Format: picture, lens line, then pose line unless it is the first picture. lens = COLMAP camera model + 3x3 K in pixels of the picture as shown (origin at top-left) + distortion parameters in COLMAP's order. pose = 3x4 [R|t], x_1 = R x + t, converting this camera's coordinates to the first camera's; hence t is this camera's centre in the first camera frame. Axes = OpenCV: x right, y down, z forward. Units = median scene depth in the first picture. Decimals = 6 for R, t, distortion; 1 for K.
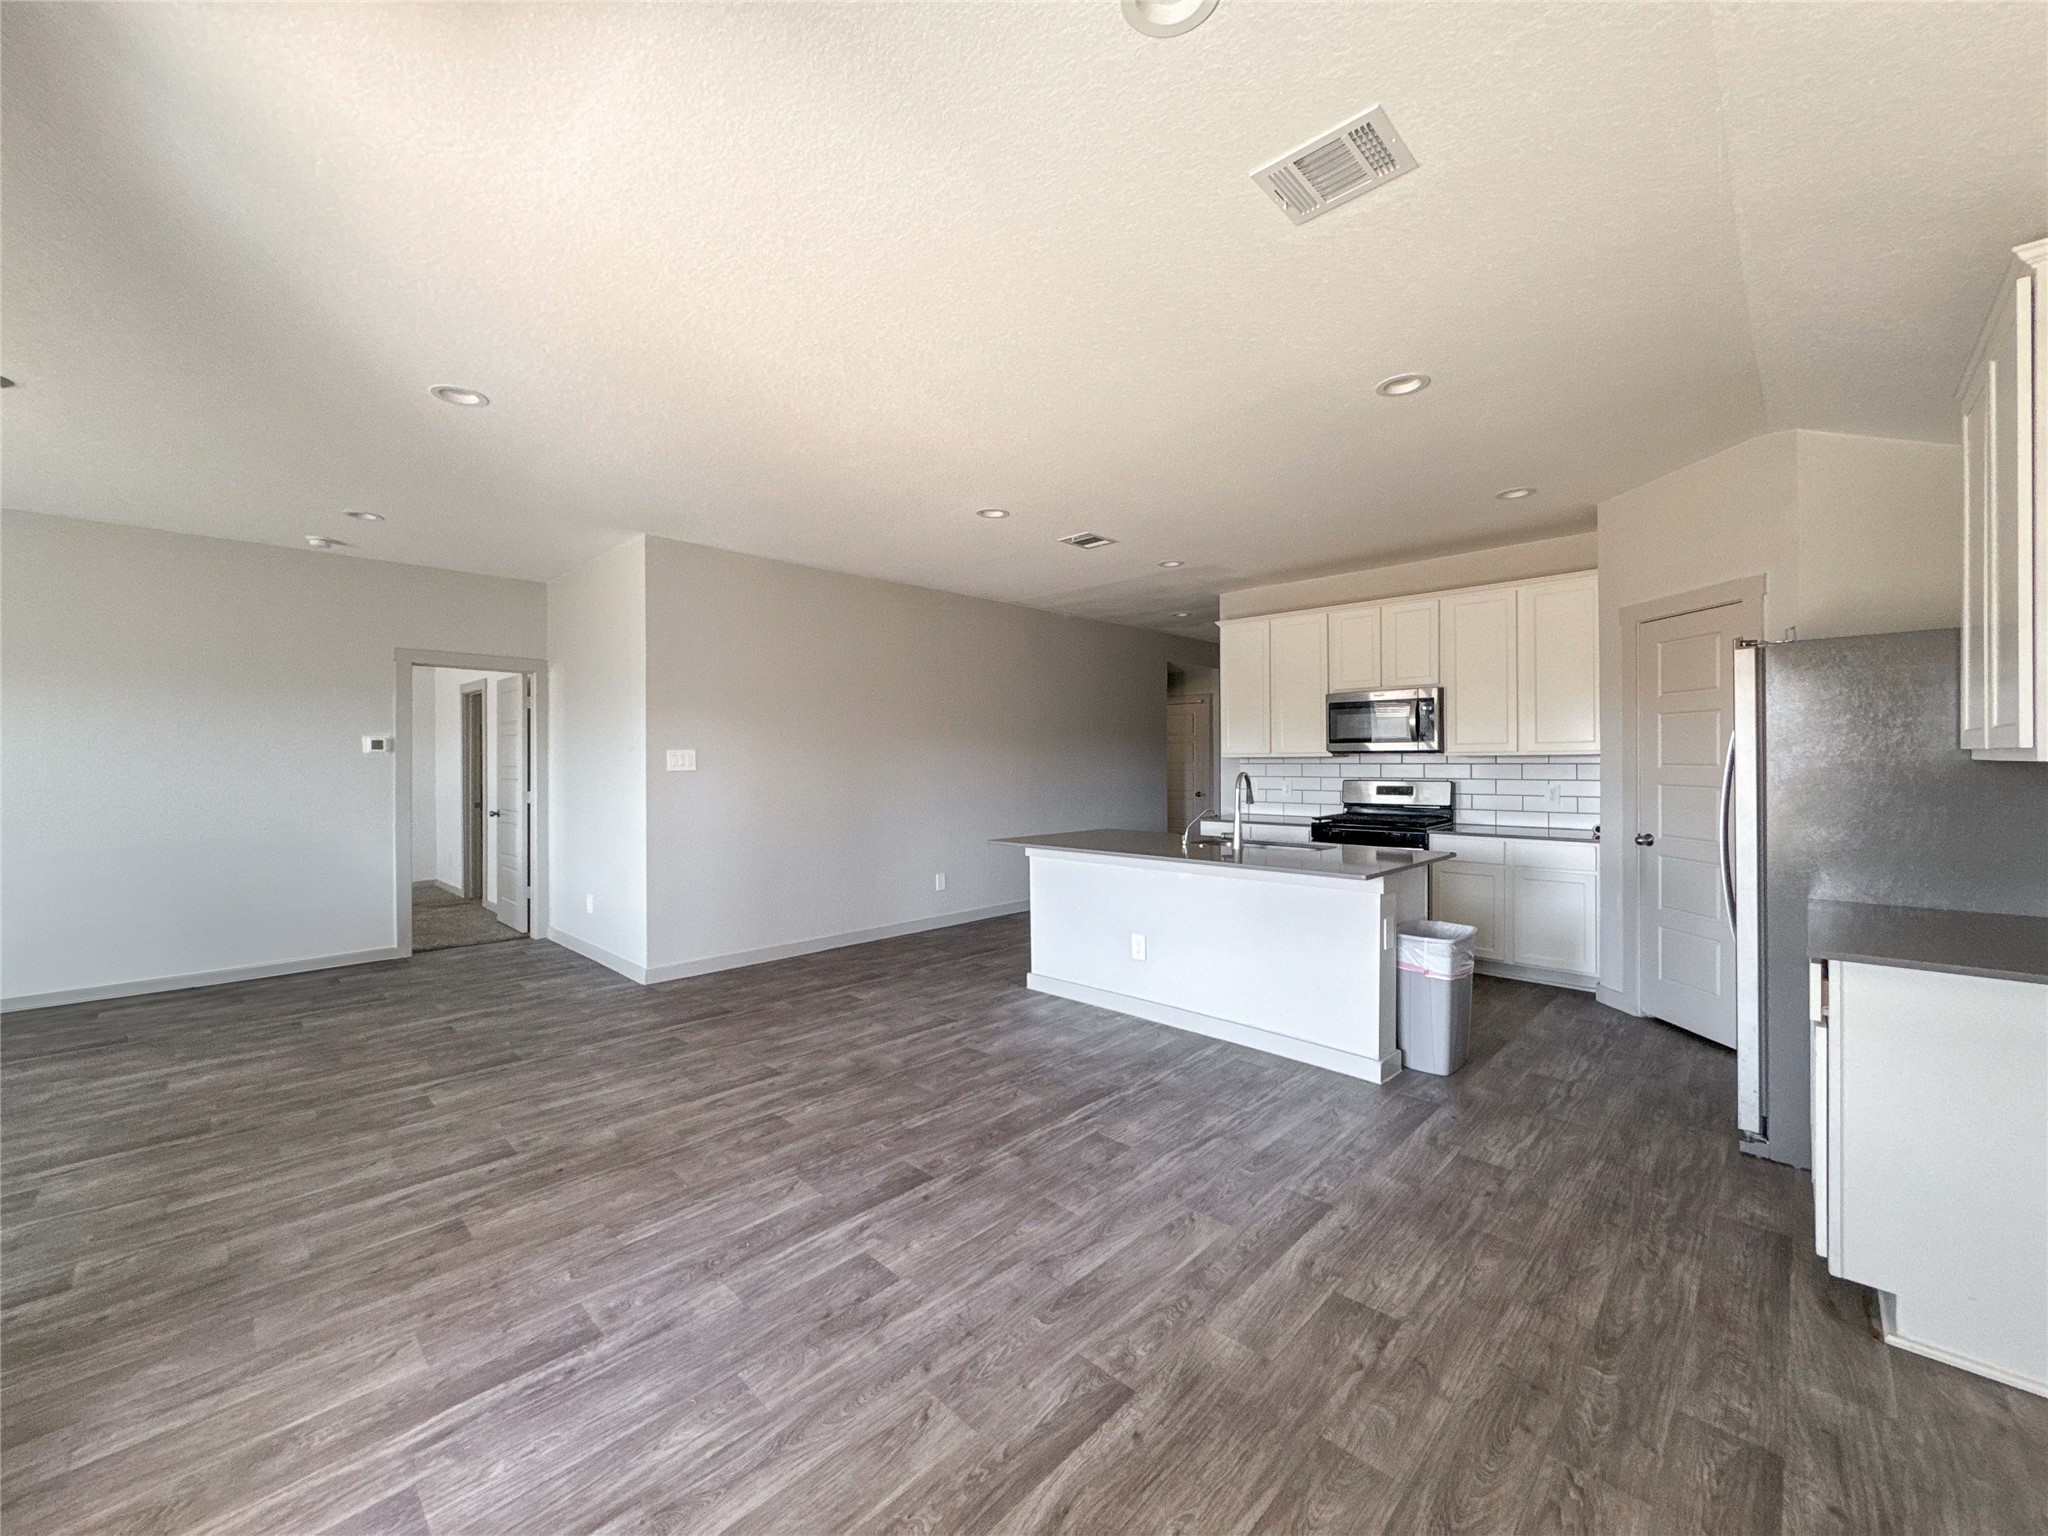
lens RADIAL K [[816.0, 0, 1024.1], [0, 816.0, 765.3], [0, 0, 1]] dist [-0.003794, 0.000439]
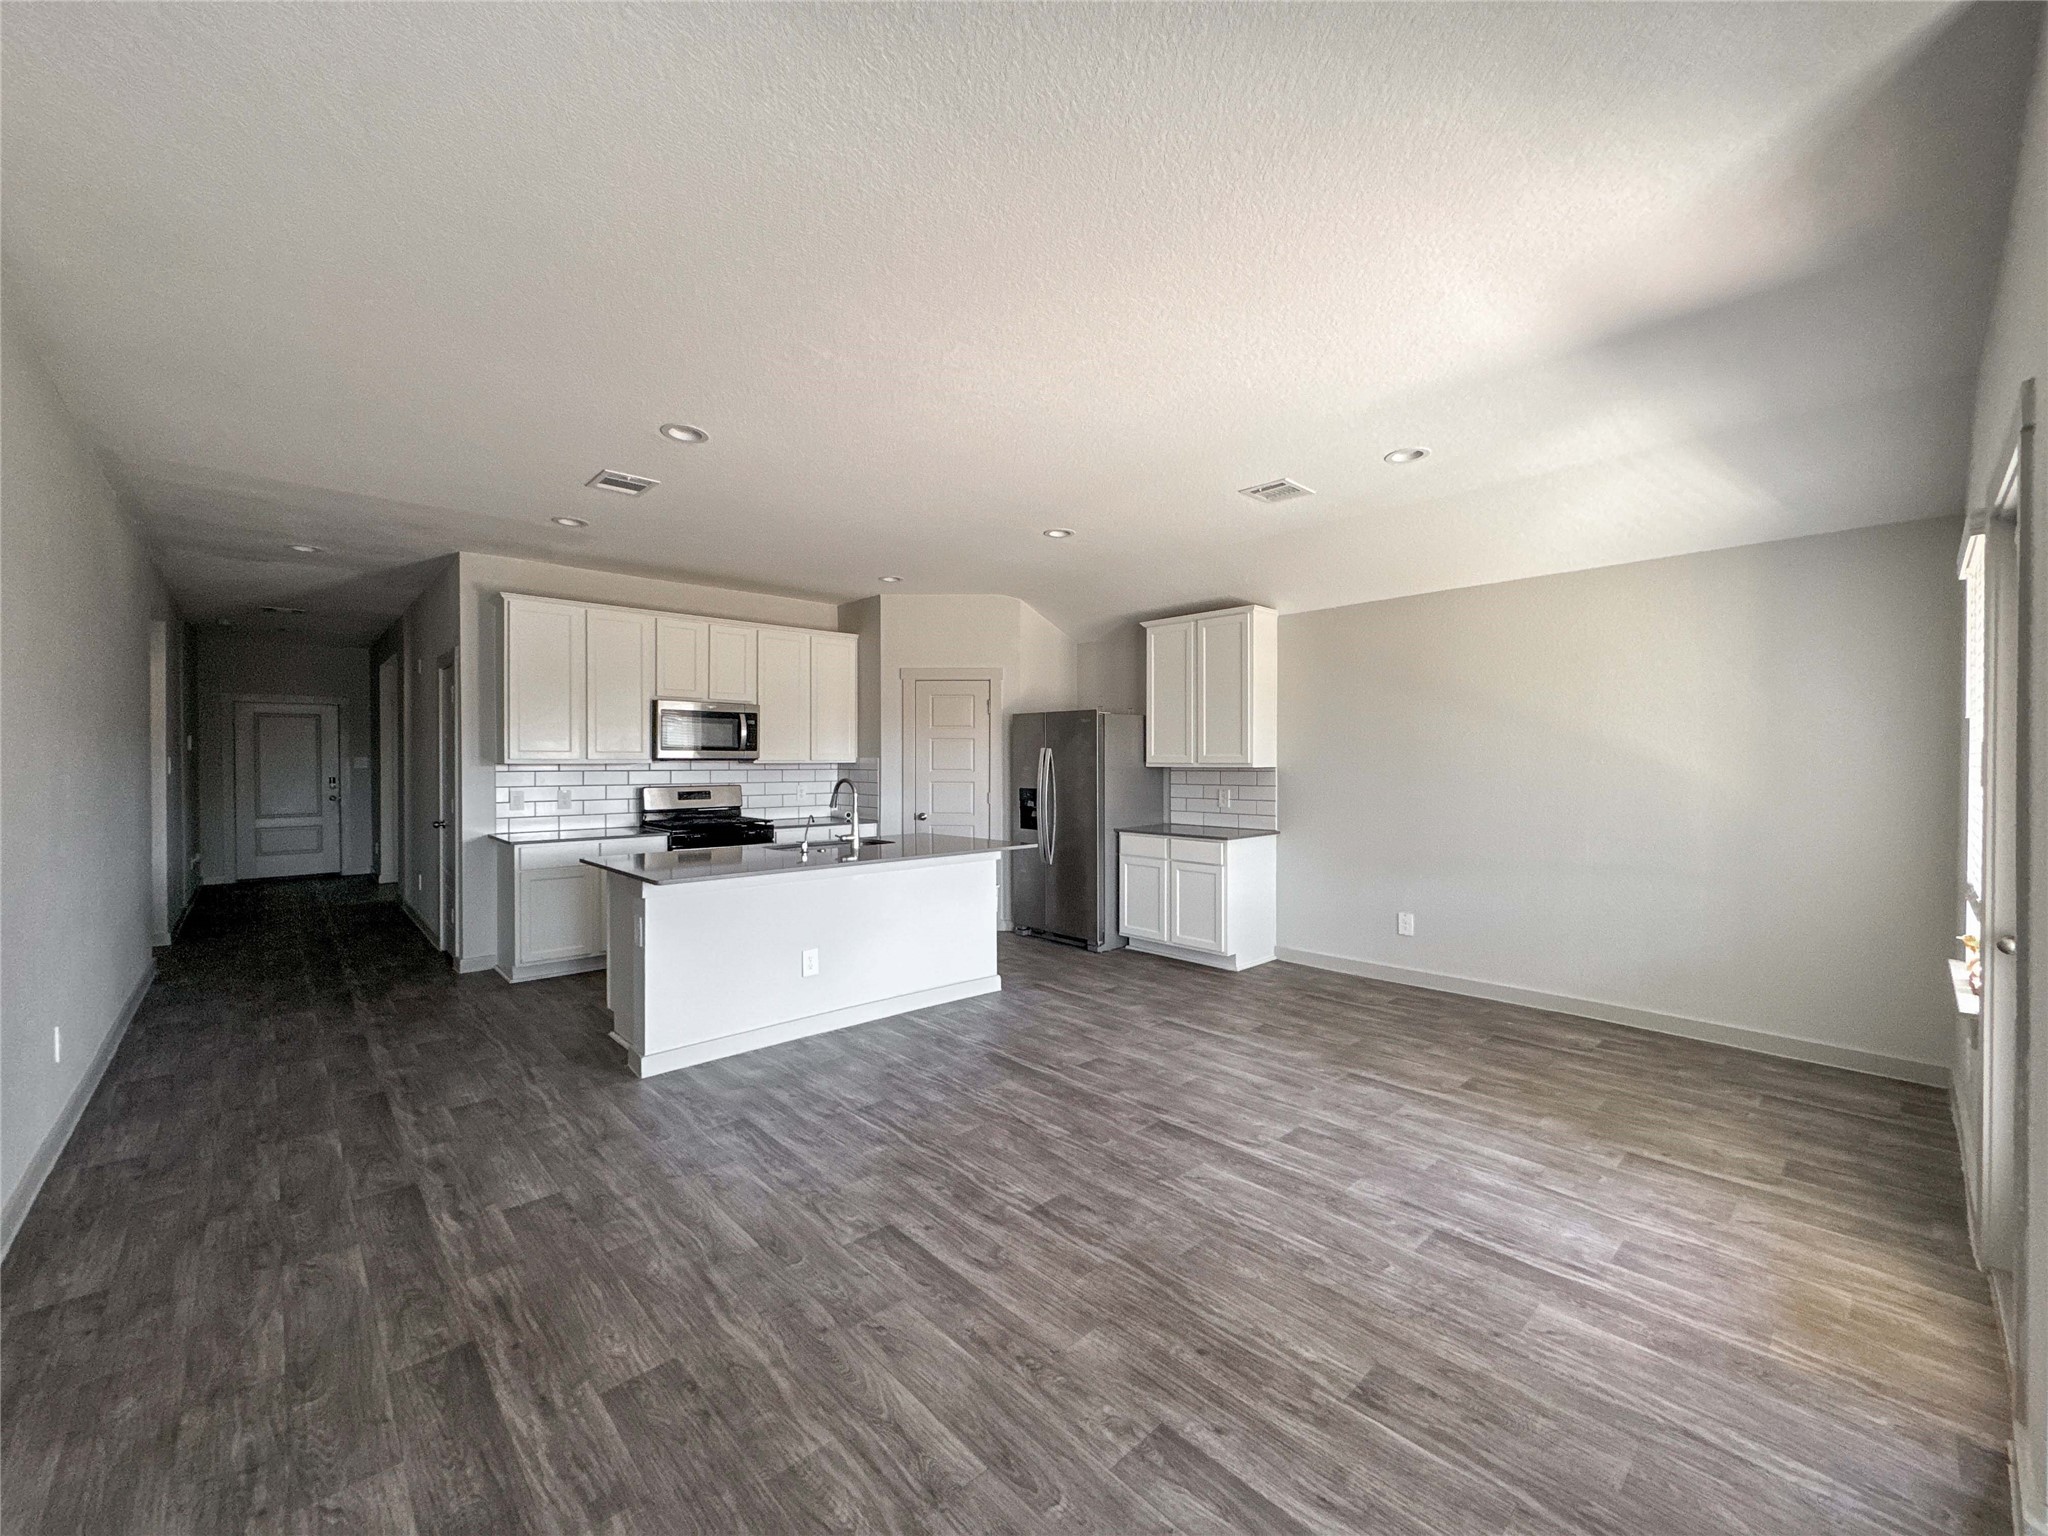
lens RADIAL K [[816.0, 0, 1024.5], [0, 816.0, 765.0], [0, 0, 1]] dist [-0.003794, 0.000439]
pose [[0.051948, 0.000175, 0.998650, -1.298295], [0.006818, 0.999977, -0.000530, -0.011159], [-0.998627, 0.006837, 0.051945, 1.127435]]
